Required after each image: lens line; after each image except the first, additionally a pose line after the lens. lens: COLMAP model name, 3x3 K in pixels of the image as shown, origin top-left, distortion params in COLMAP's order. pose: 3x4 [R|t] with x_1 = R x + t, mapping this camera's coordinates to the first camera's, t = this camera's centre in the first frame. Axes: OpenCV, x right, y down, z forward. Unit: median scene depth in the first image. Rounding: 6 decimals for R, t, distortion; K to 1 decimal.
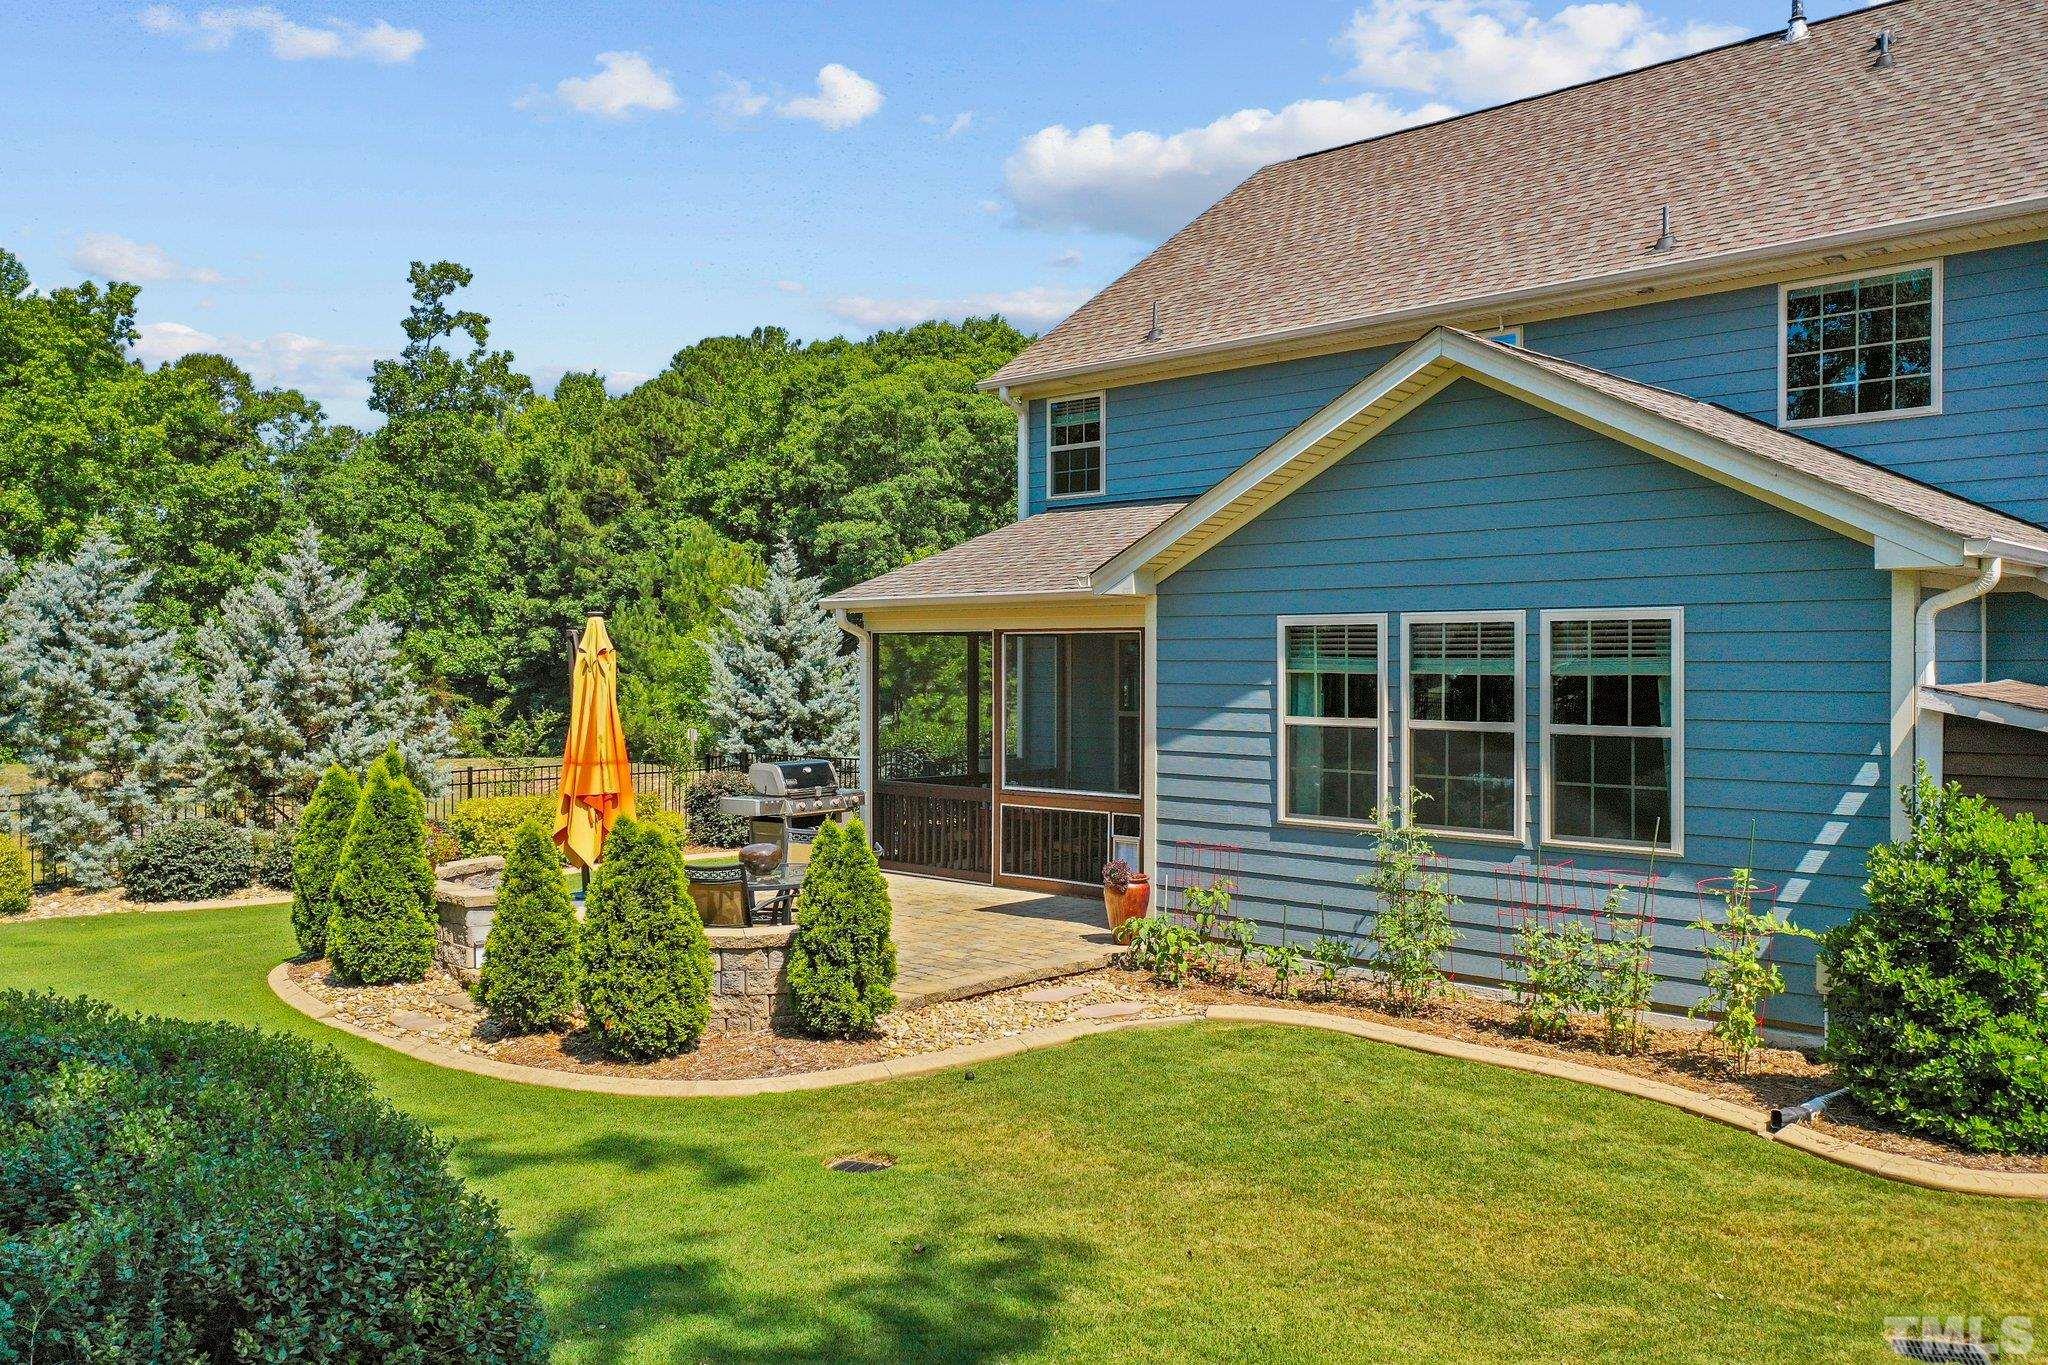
lens RADIAL K [[1624.6, 0, 1024.0], [0, 1624.6, 682.5], [0, 0, 1]] dist [0.015696, -0.002278]
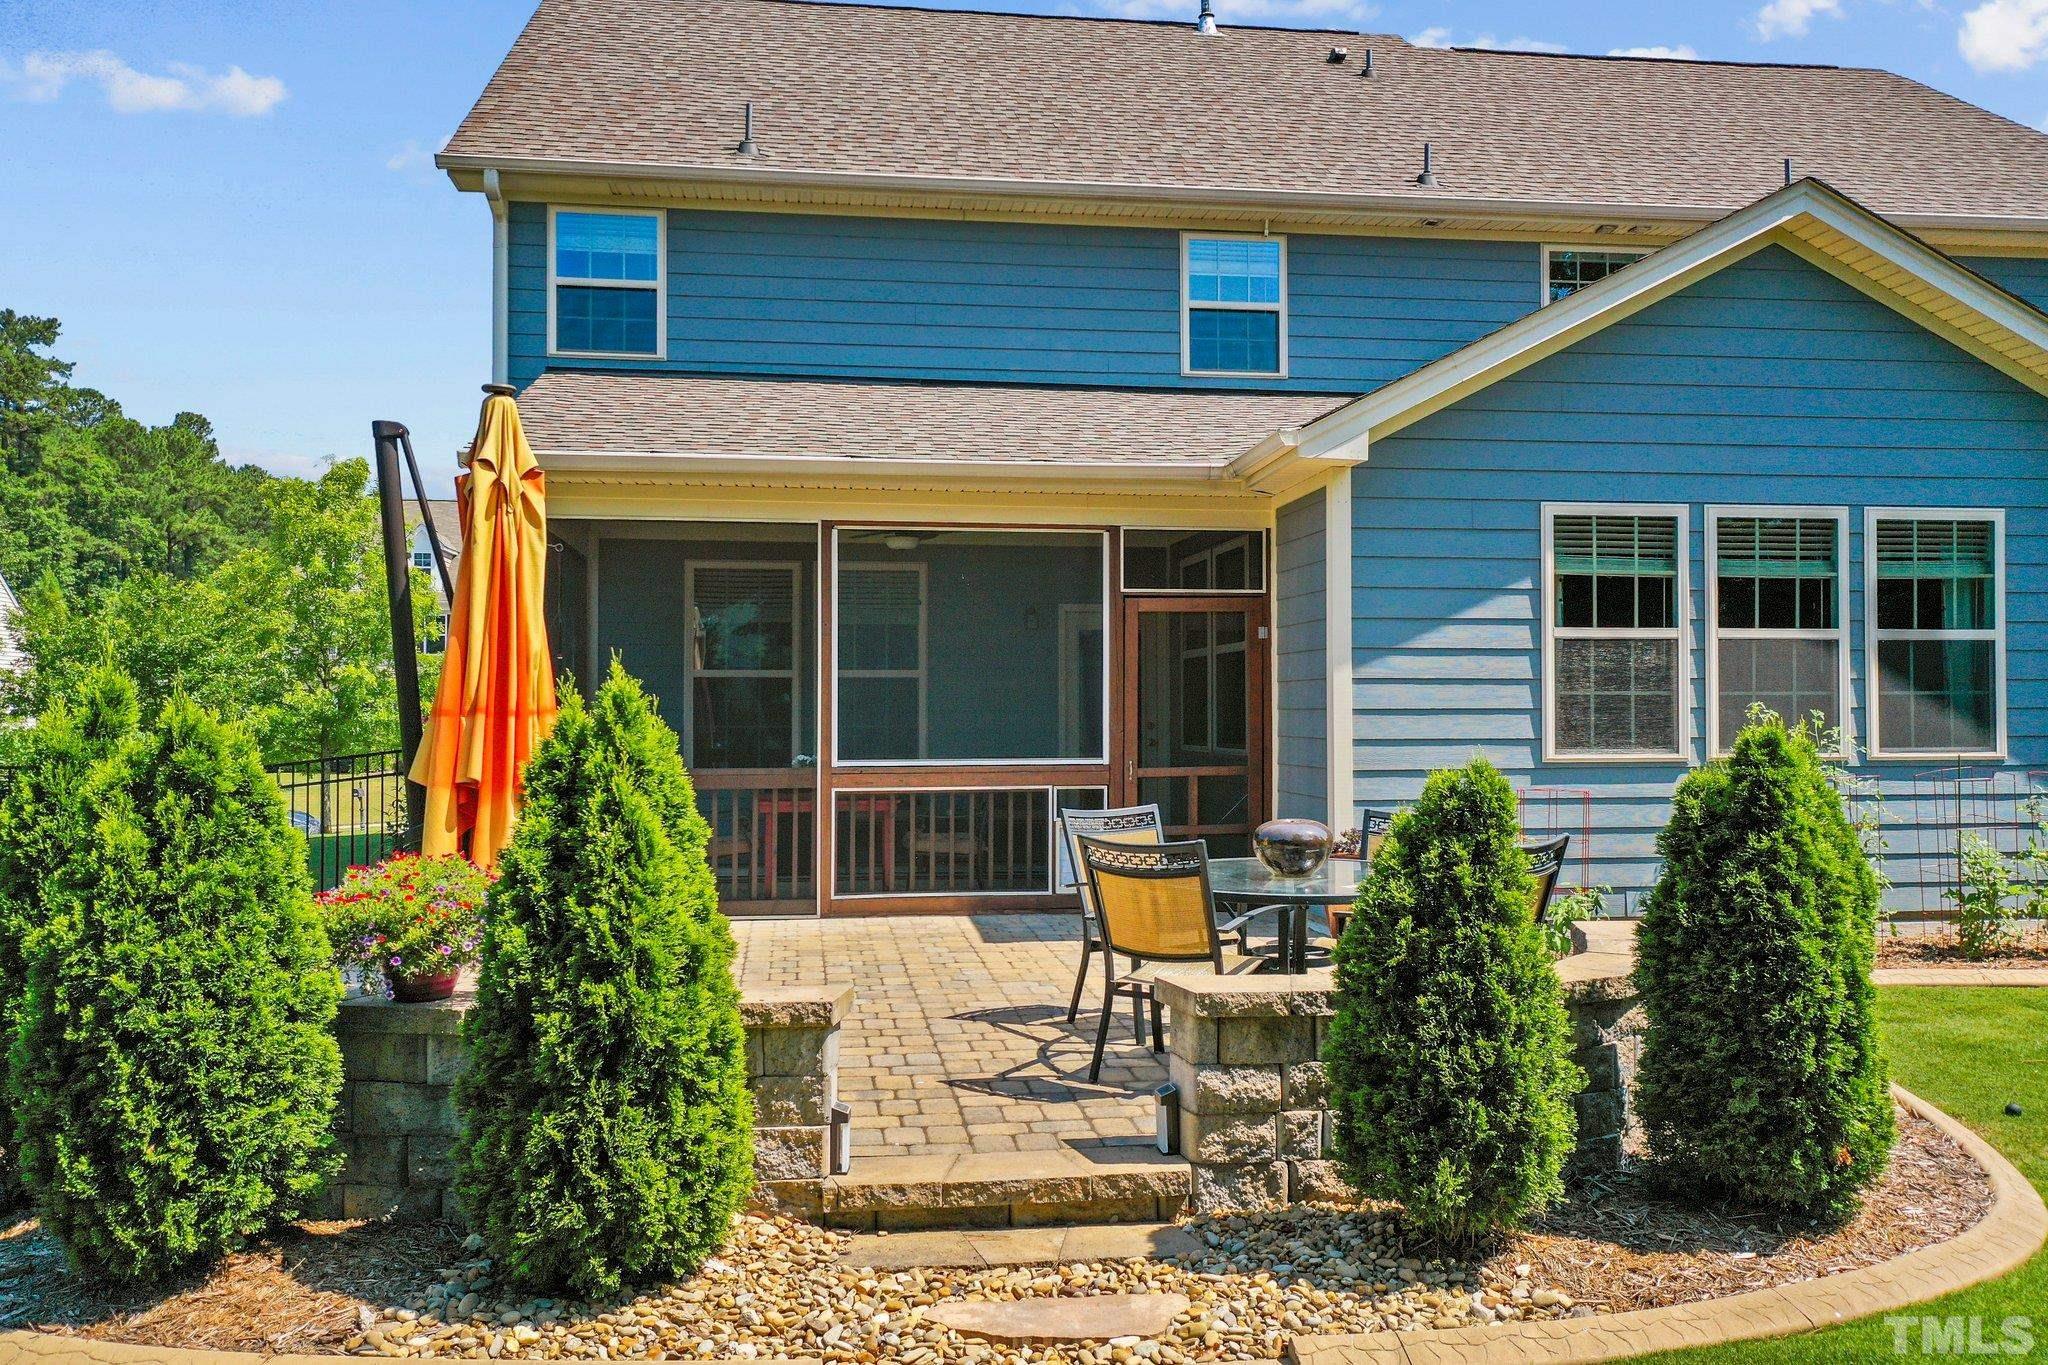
lens RADIAL K [[1624.6, 0, 1024.0], [0, 1624.6, 682.5], [0, 0, 1]] dist [0.015696, -0.002278]
pose [[0.617644, 0.006819, 0.786429, -0.409733], [0.012400, 0.999754, -0.018408, 0.038489], [-0.786360, 0.021121, 0.617407, 0.461378]]
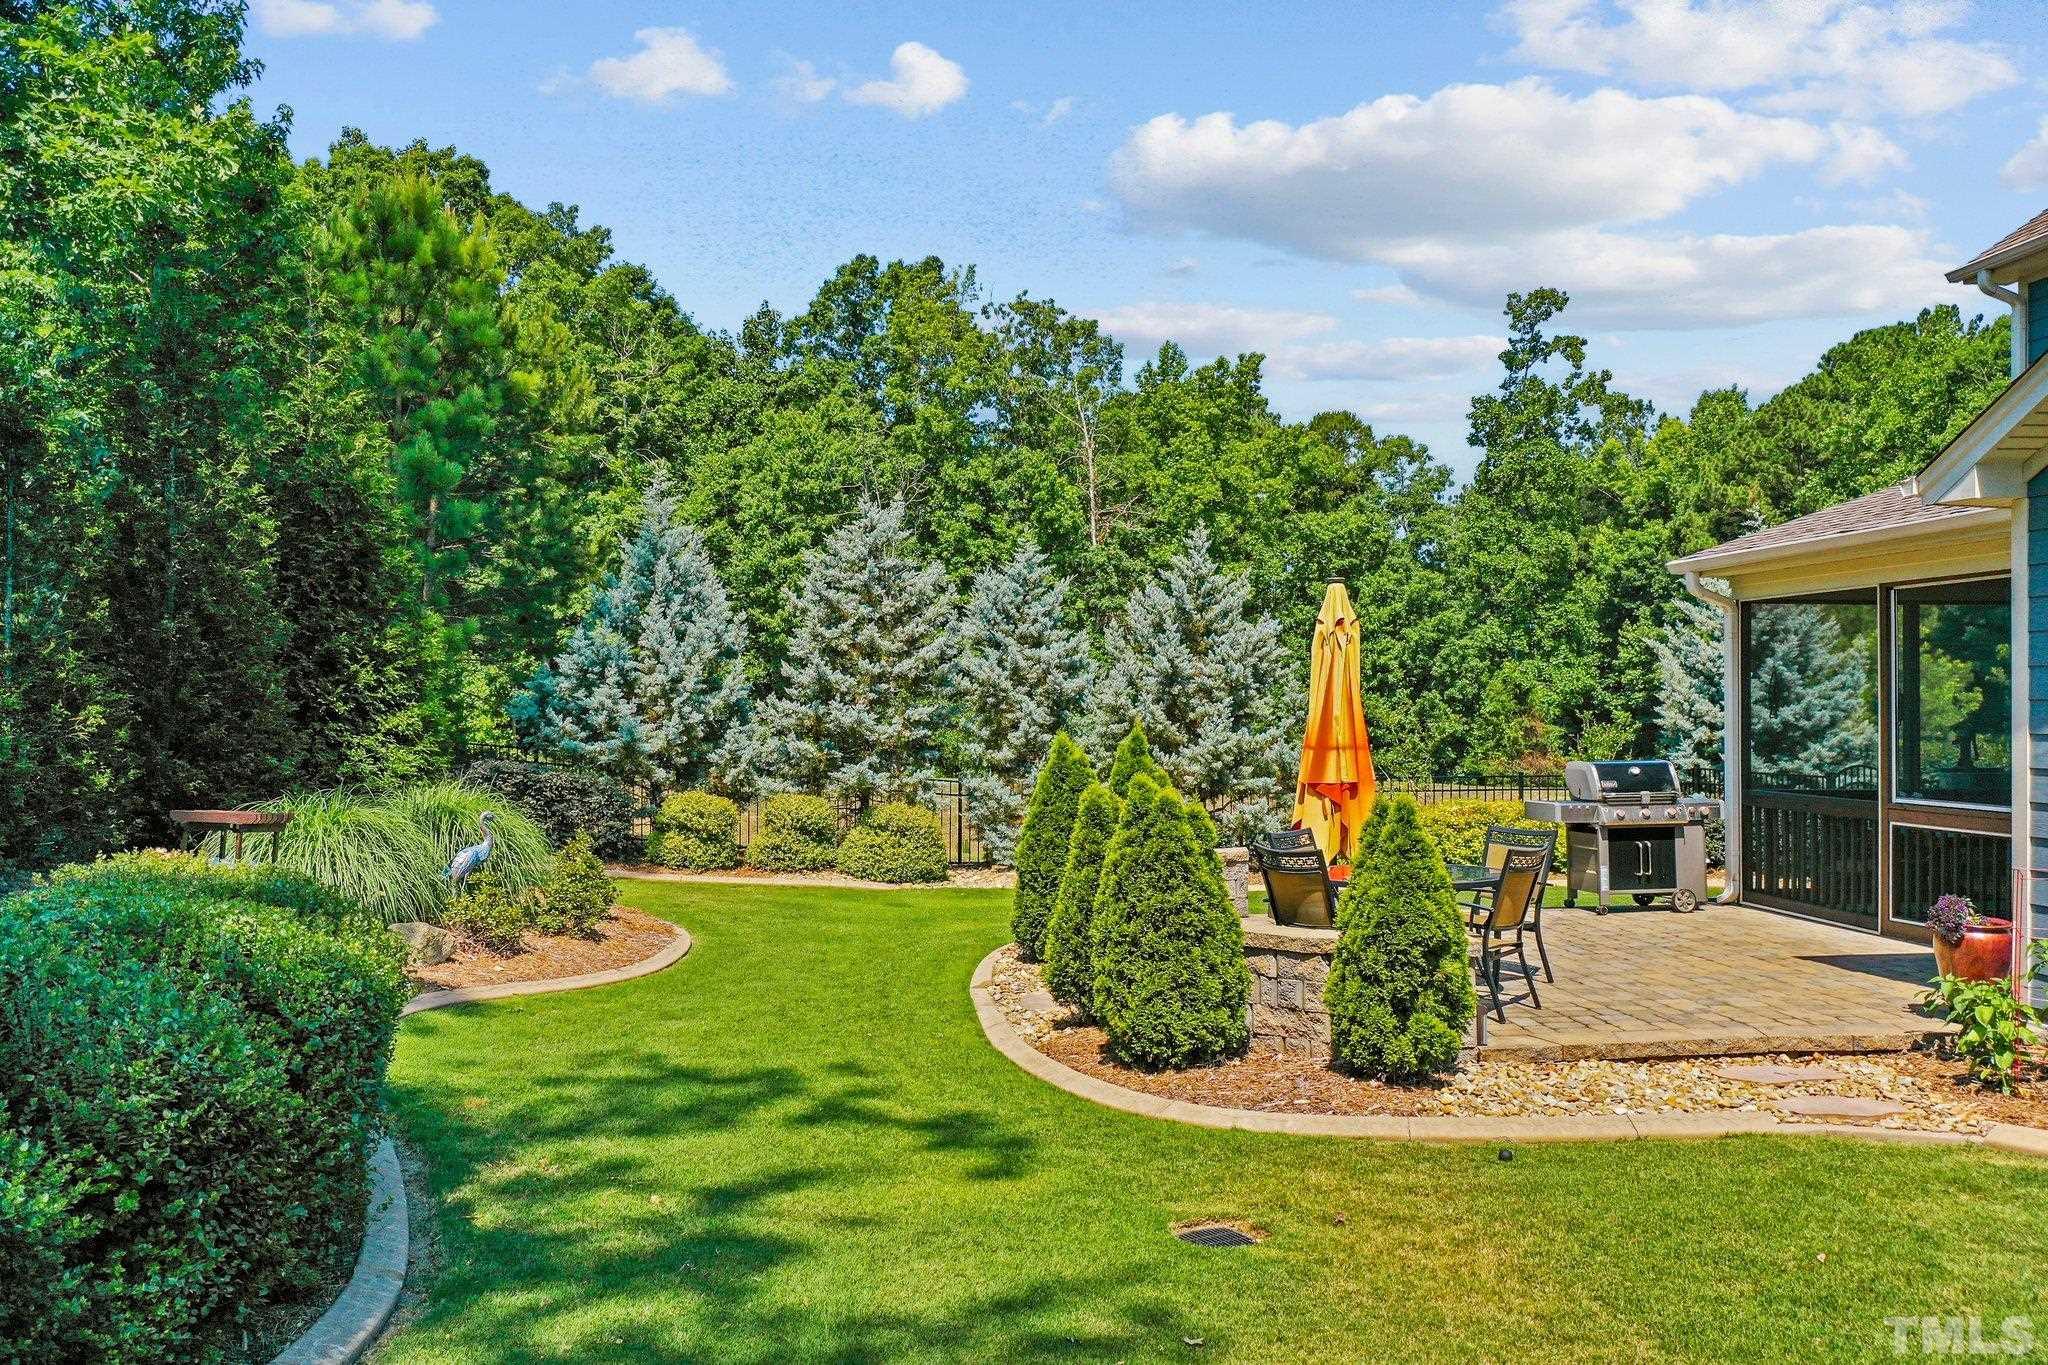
lens RADIAL K [[1624.6, 0, 1024.0], [0, 1624.6, 682.5], [0, 0, 1]] dist [0.015696, -0.002278]
pose [[0.766743, -0.009772, -0.641880, 0.134558], [-0.007531, 0.999678, -0.024215, 0.027942], [0.641910, 0.023400, 0.766423, 0.161599]]
